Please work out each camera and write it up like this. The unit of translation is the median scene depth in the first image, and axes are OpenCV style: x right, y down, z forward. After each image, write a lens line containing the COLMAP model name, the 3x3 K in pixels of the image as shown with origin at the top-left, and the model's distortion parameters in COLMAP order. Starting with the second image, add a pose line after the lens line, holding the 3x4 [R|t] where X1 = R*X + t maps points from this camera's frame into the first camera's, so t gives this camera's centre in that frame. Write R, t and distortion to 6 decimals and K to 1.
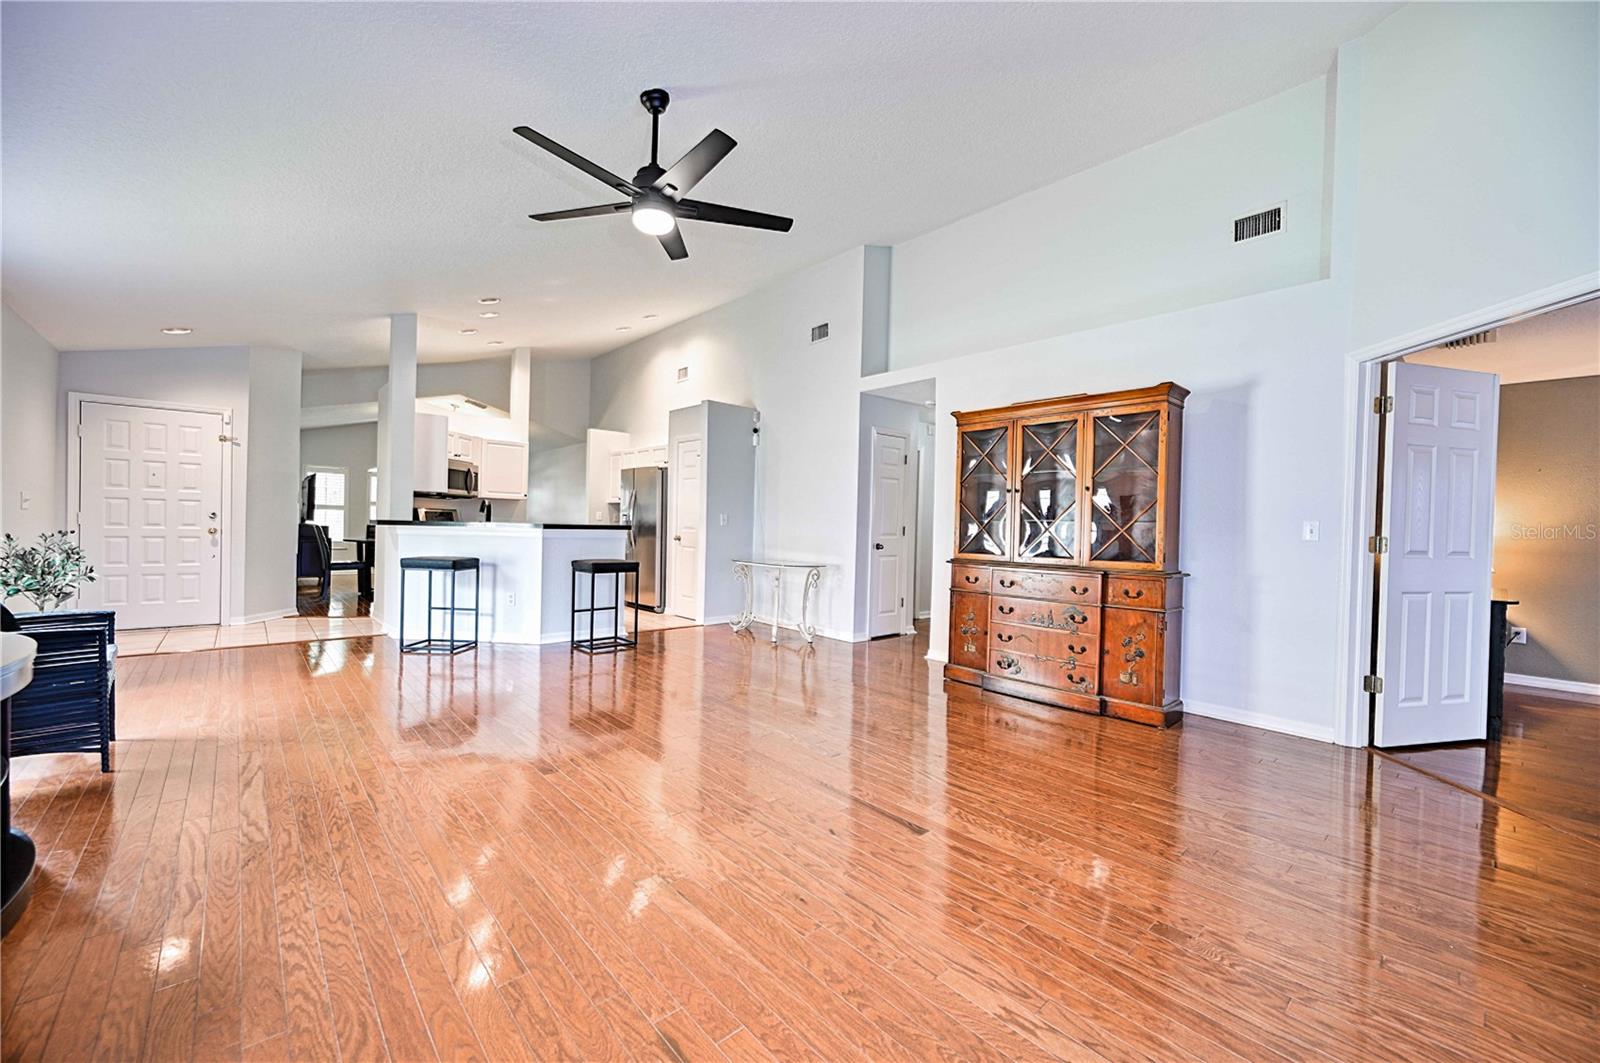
lens RADIAL K [[625.5, 0, 803.4], [0, 625.5, 531.2], [0, 0, 1]] dist [-0.000193, 0.000384]
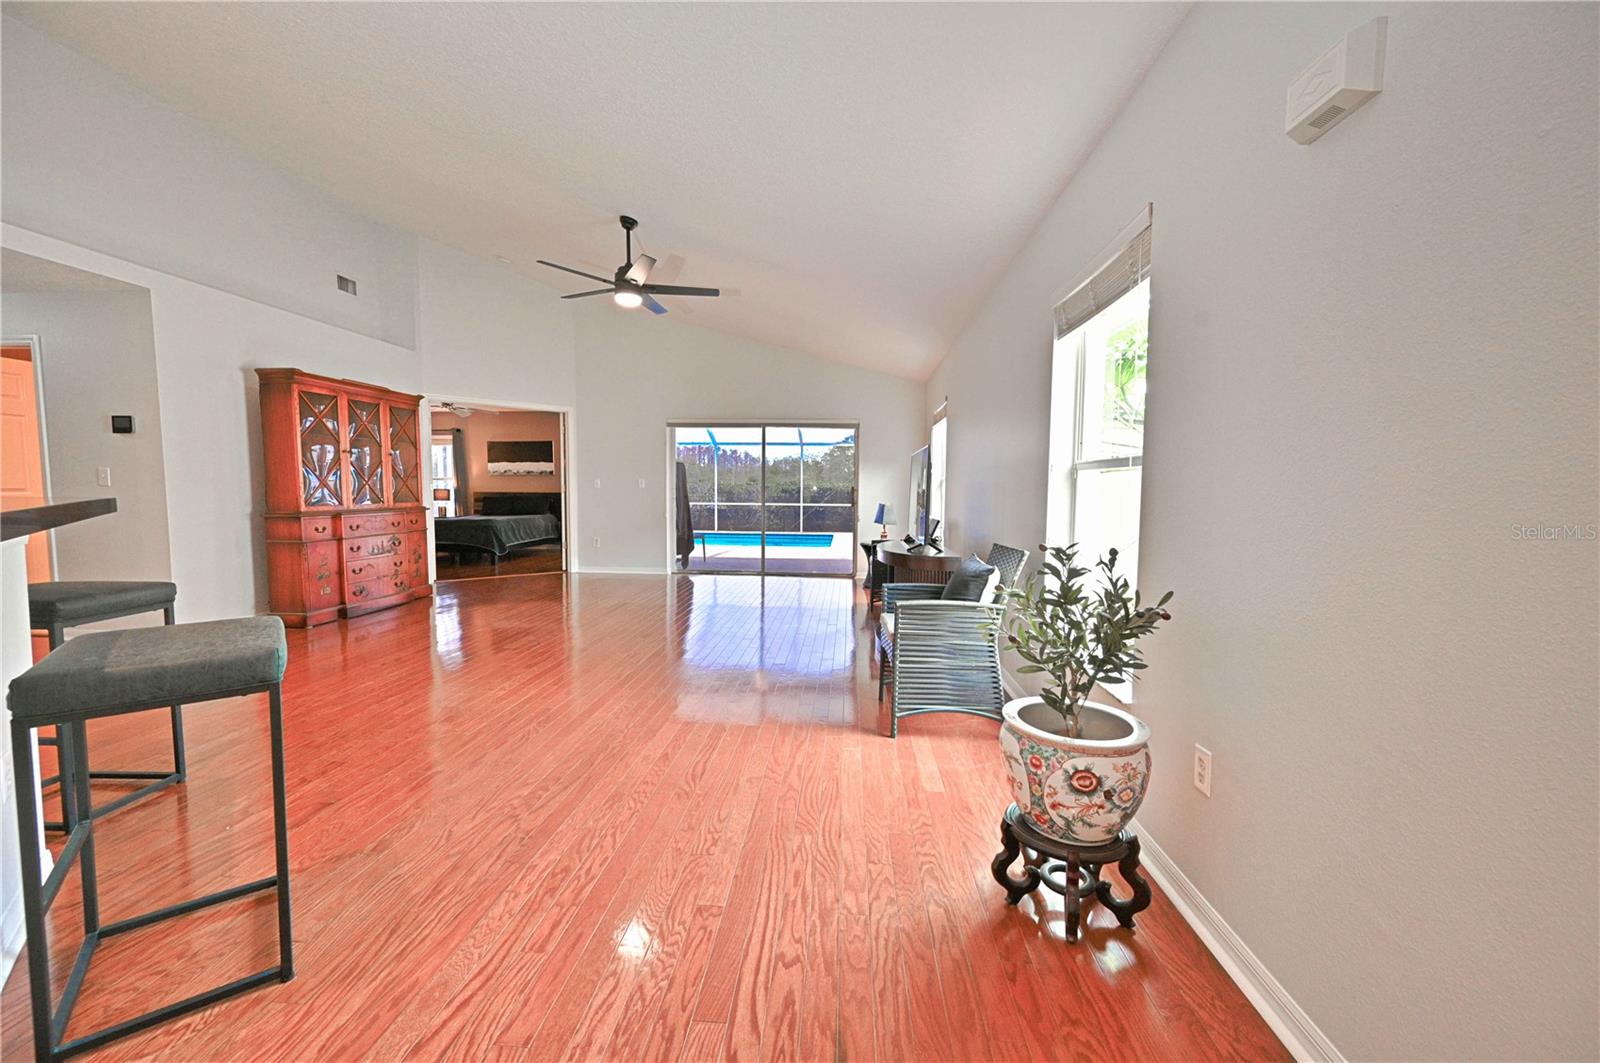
lens RADIAL K [[625.5, 0, 802.3], [0, 625.5, 526.2], [0, 0, 1]] dist [-0.000193, 0.000384]
pose [[-0.686690, -0.074611, 0.723111, -1.175563], [-0.012687, 0.995797, 0.090700, -0.041810], [-0.726840, 0.053109, -0.684751, 1.211148]]
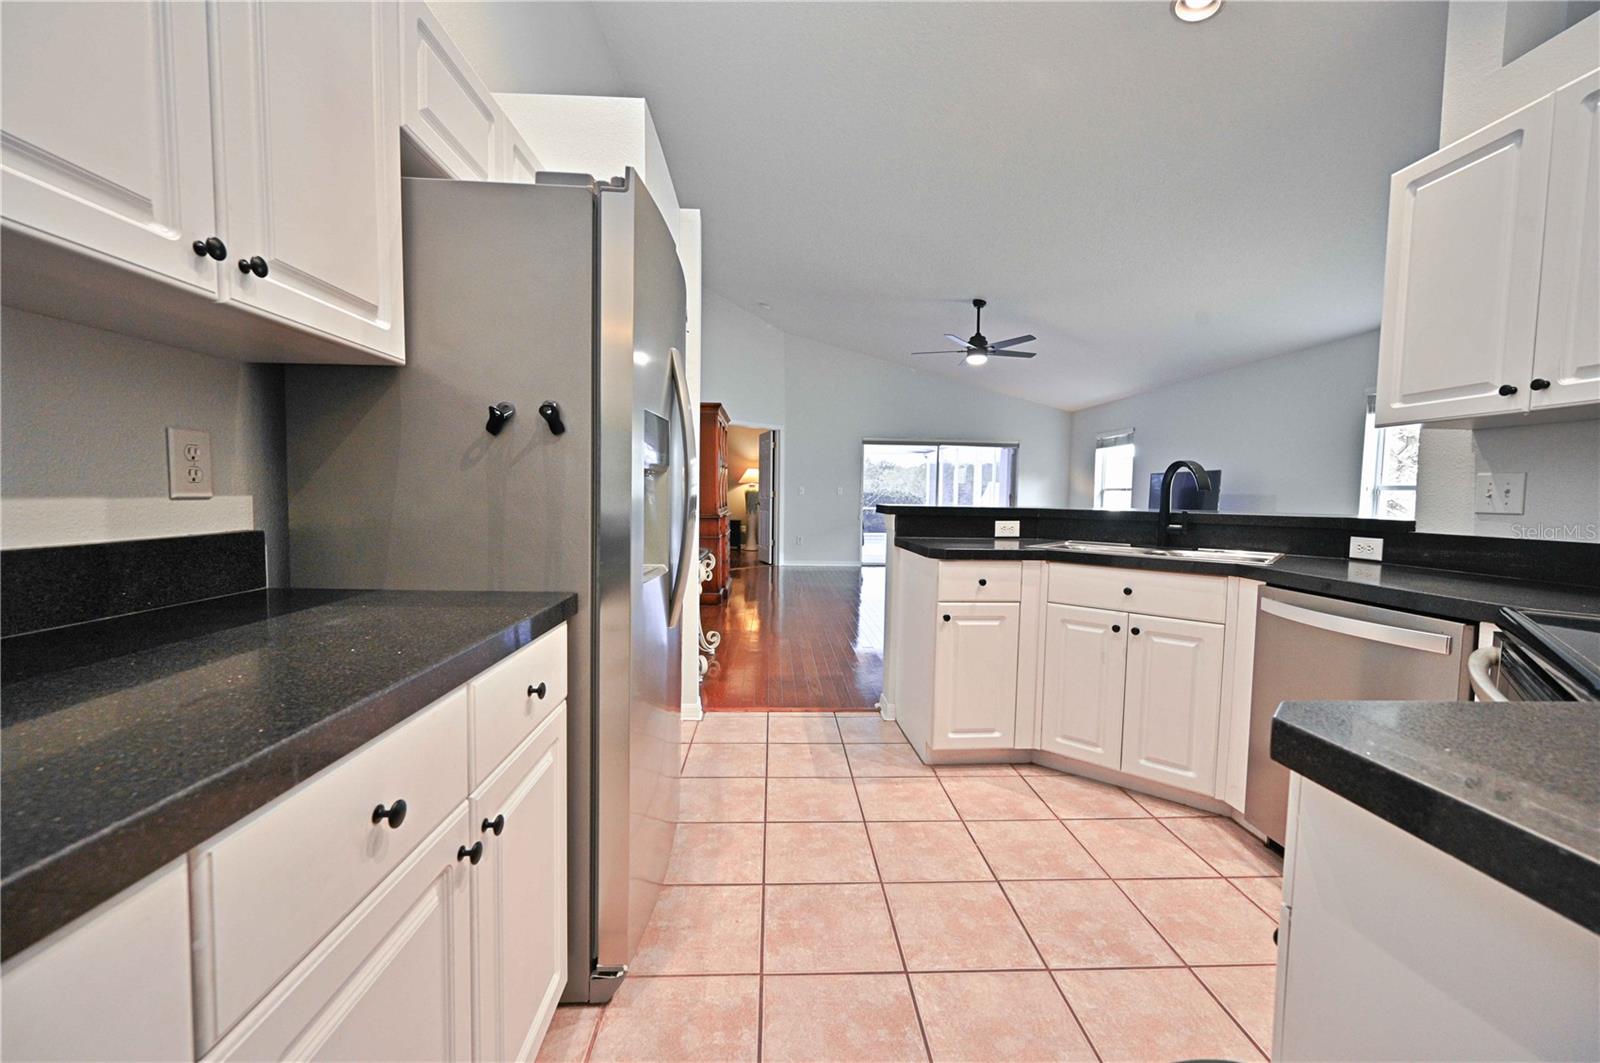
lens RADIAL K [[625.5, 0, 804.0], [0, 625.5, 528.2], [0, 0, 1]] dist [-0.000193, 0.000384]
pose [[-0.771100, -0.075246, 0.632252, -0.802658], [-0.024140, 0.995733, 0.089063, -0.056016], [-0.636256, 0.053414, -0.769626, 2.081651]]
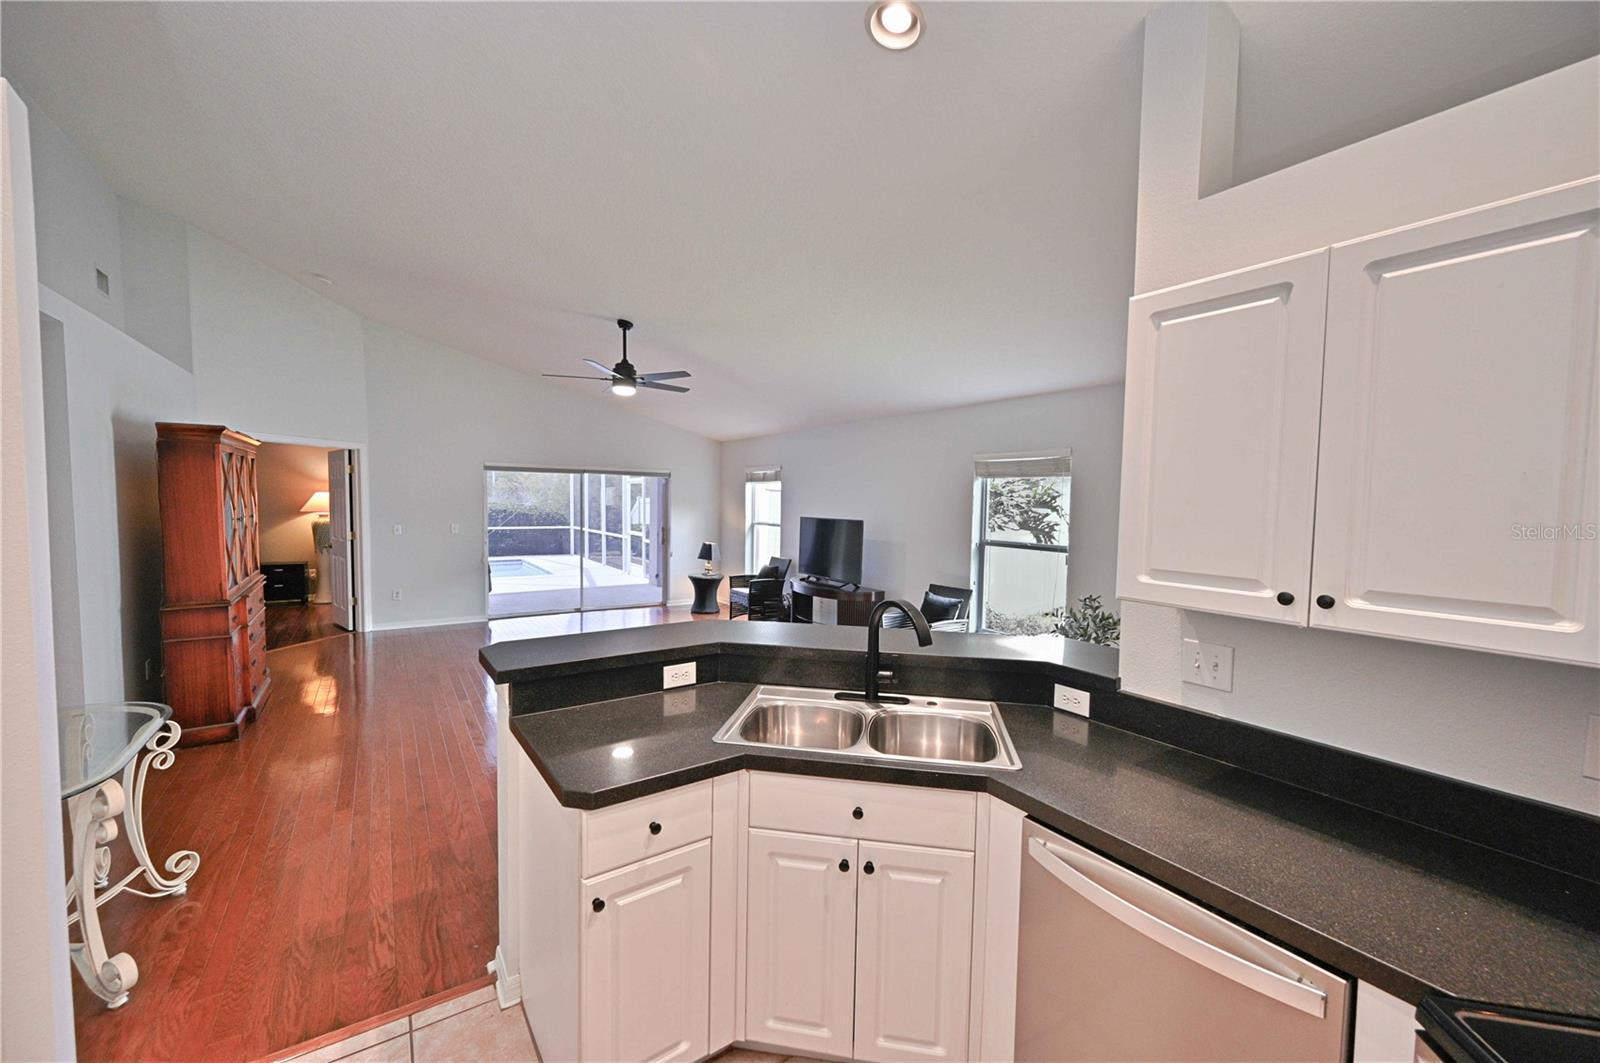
lens RADIAL K [[625.5, 0, 798.4], [0, 625.5, 535.0], [0, 0, 1]] dist [-0.000193, 0.000384]
pose [[-0.988038, -0.050029, 0.145870, -0.697017], [-0.038610, 0.996040, 0.080091, -0.155404], [-0.149299, 0.073501, -0.986057, 1.871529]]
